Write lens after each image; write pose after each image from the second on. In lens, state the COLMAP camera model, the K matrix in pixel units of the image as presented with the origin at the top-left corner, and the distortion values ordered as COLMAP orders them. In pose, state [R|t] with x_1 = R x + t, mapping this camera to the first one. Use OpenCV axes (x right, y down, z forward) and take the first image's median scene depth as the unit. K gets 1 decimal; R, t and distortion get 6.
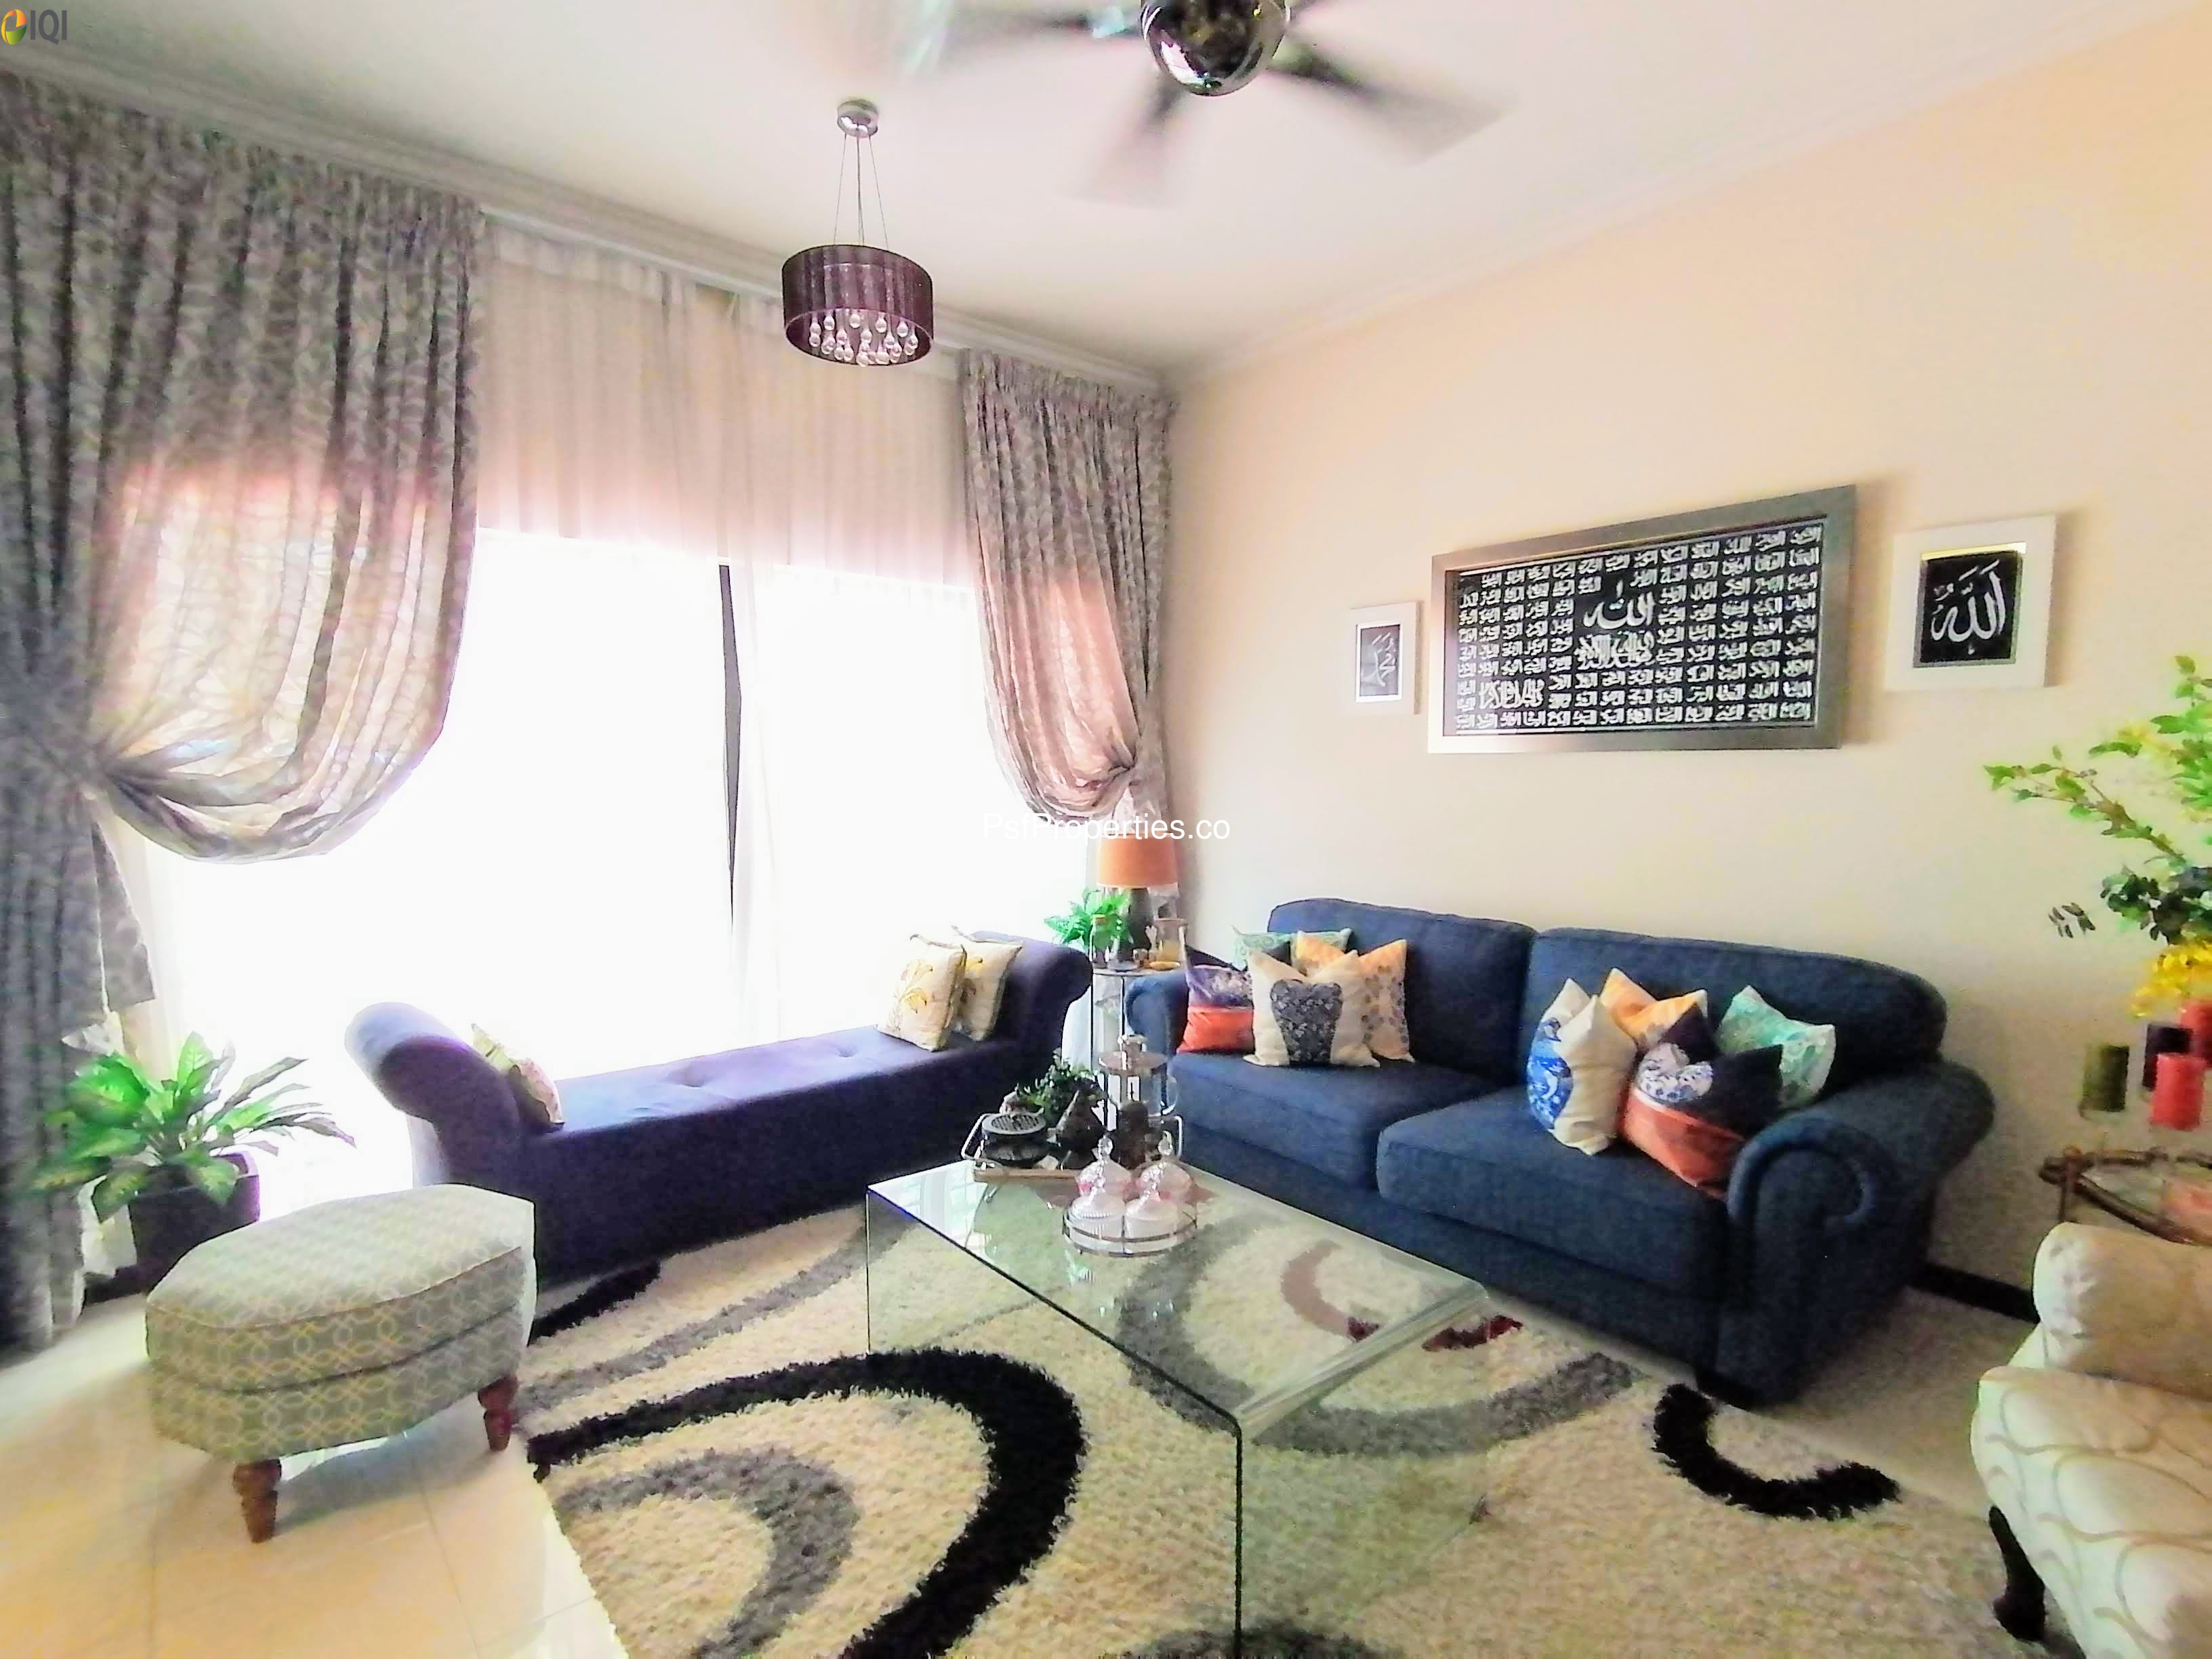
lens RADIAL K [[1120.6, 0, 1117.5], [0, 1120.6, 834.6], [0, 0, 1]] dist [0.002372, -0.001376]
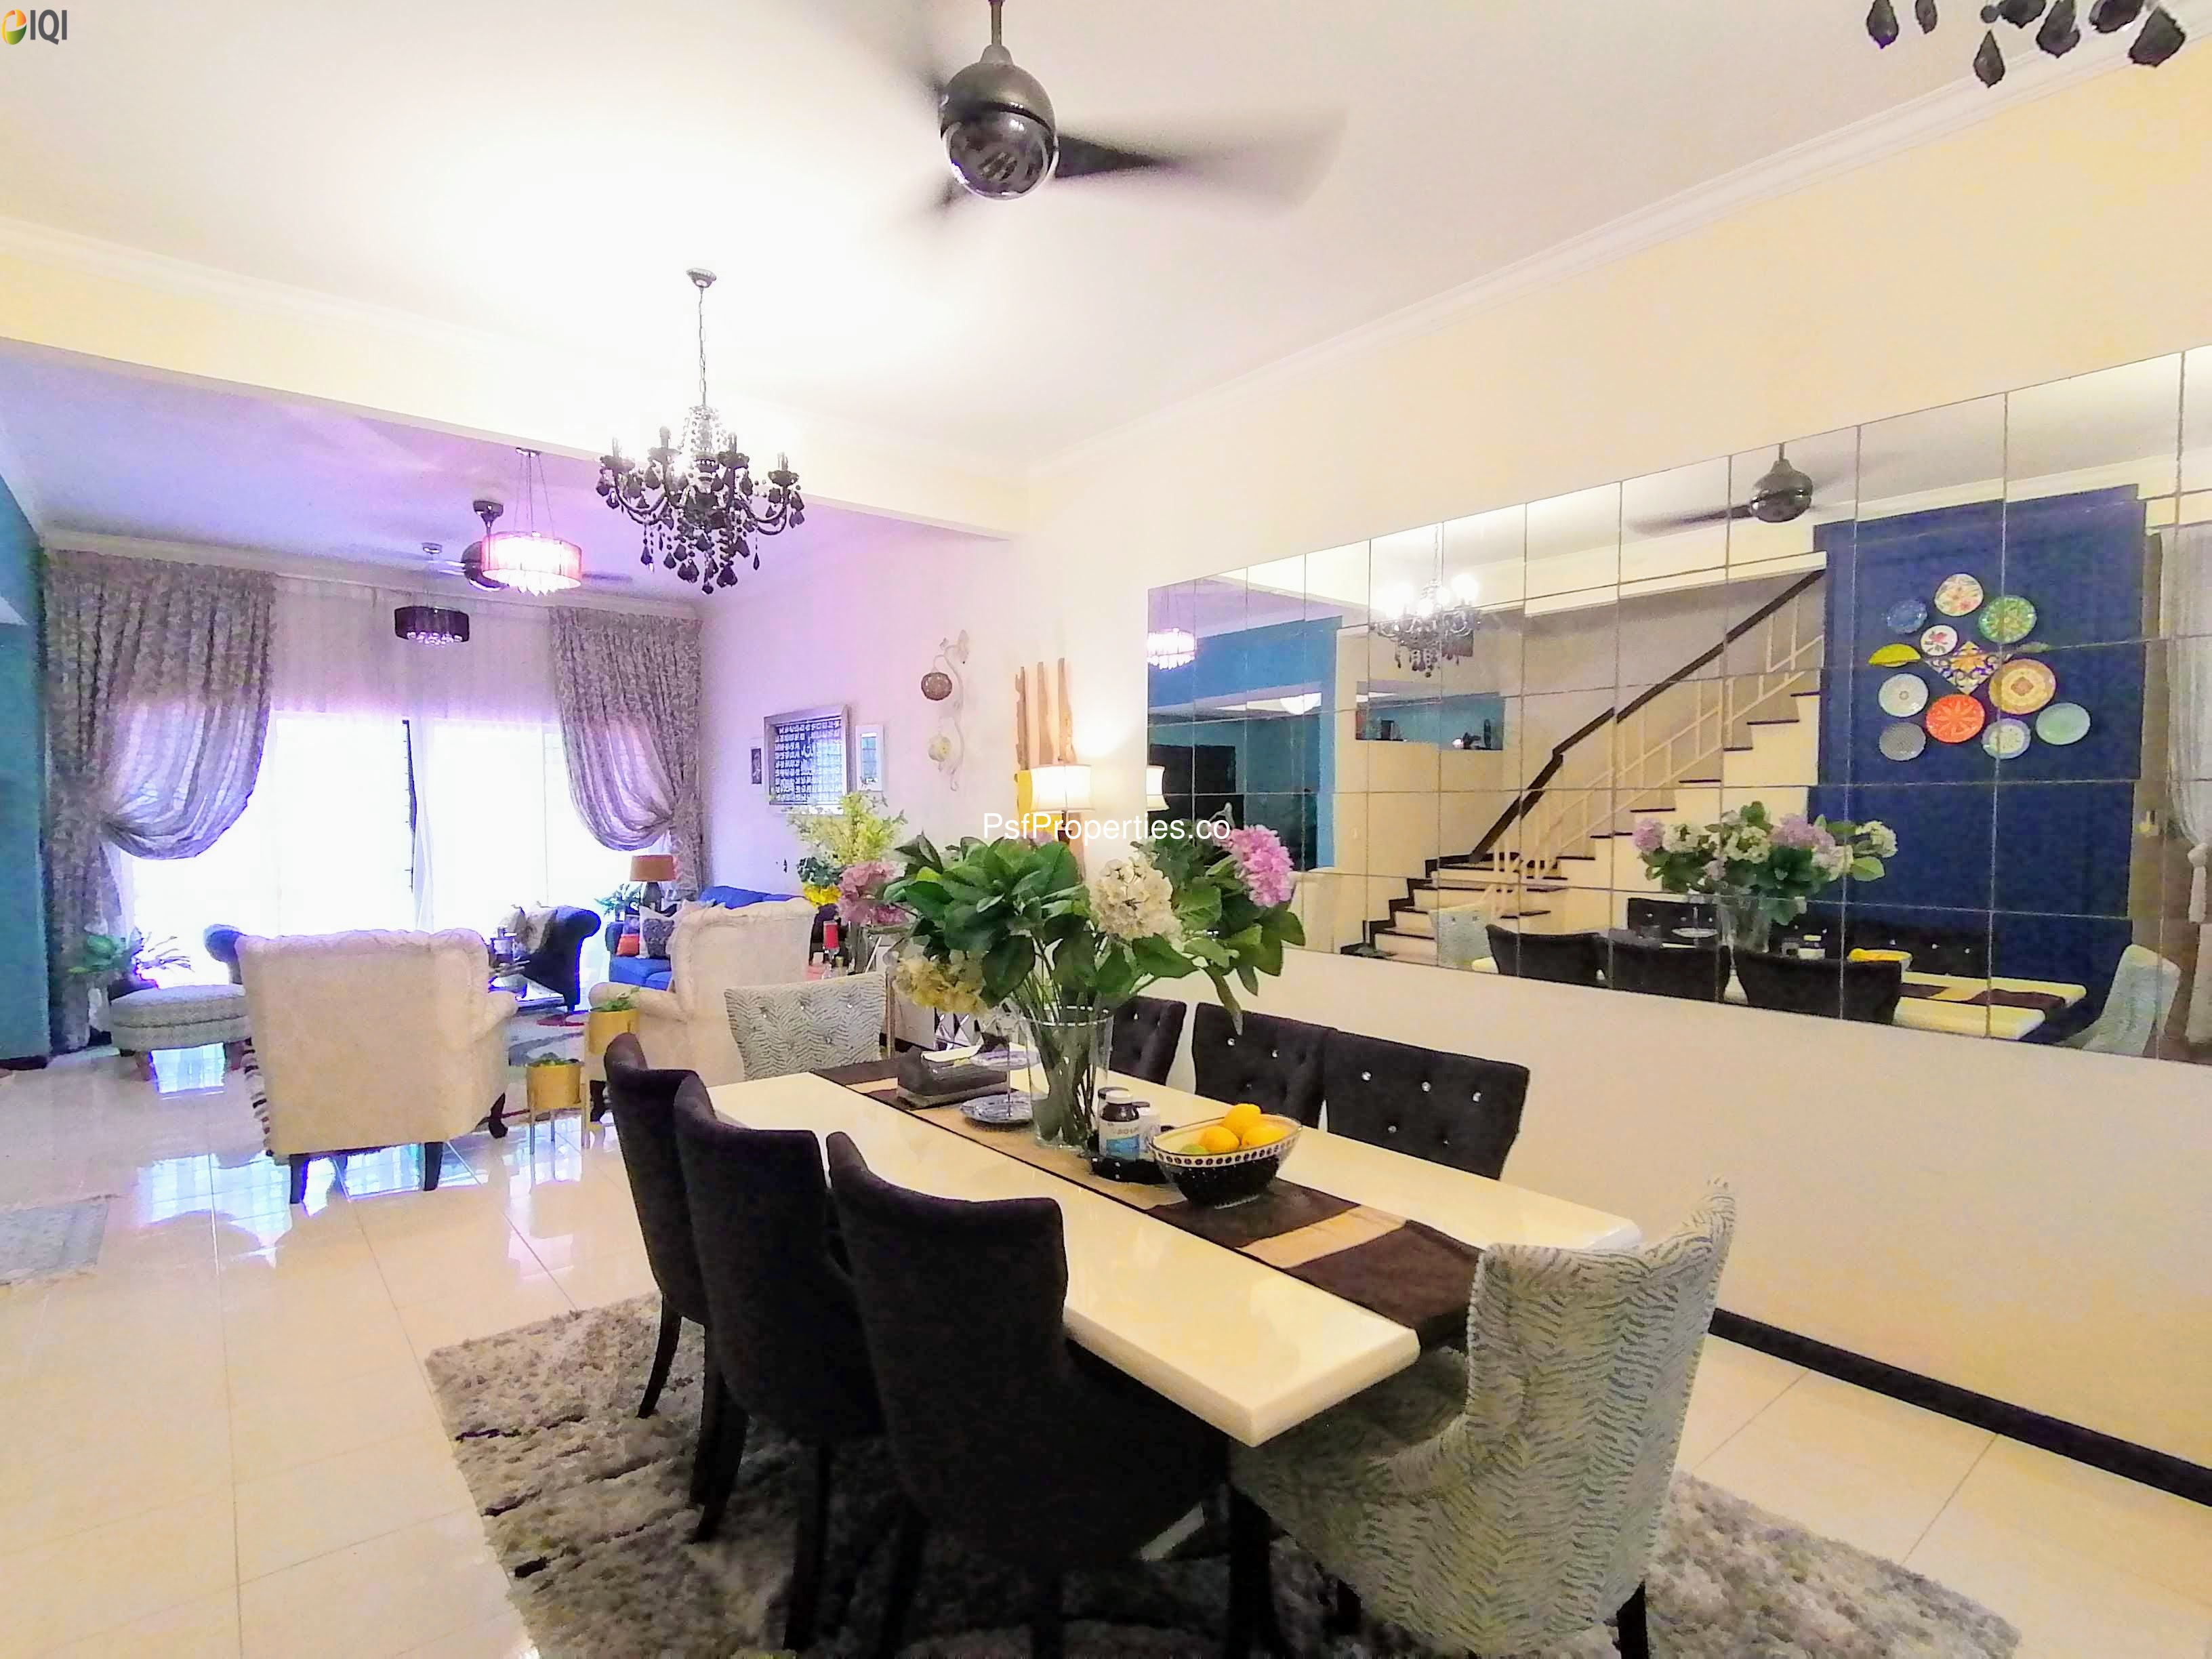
lens RADIAL K [[1120.6, 0, 1089.6], [0, 1120.6, 844.4], [0, 0, 1]] dist [0.002372, -0.001376]
pose [[0.999812, 0.007599, -0.017866, 1.229932], [-0.008115, 0.999548, -0.028960, 0.046213], [0.017638, 0.029099, 0.999421, -1.343096]]
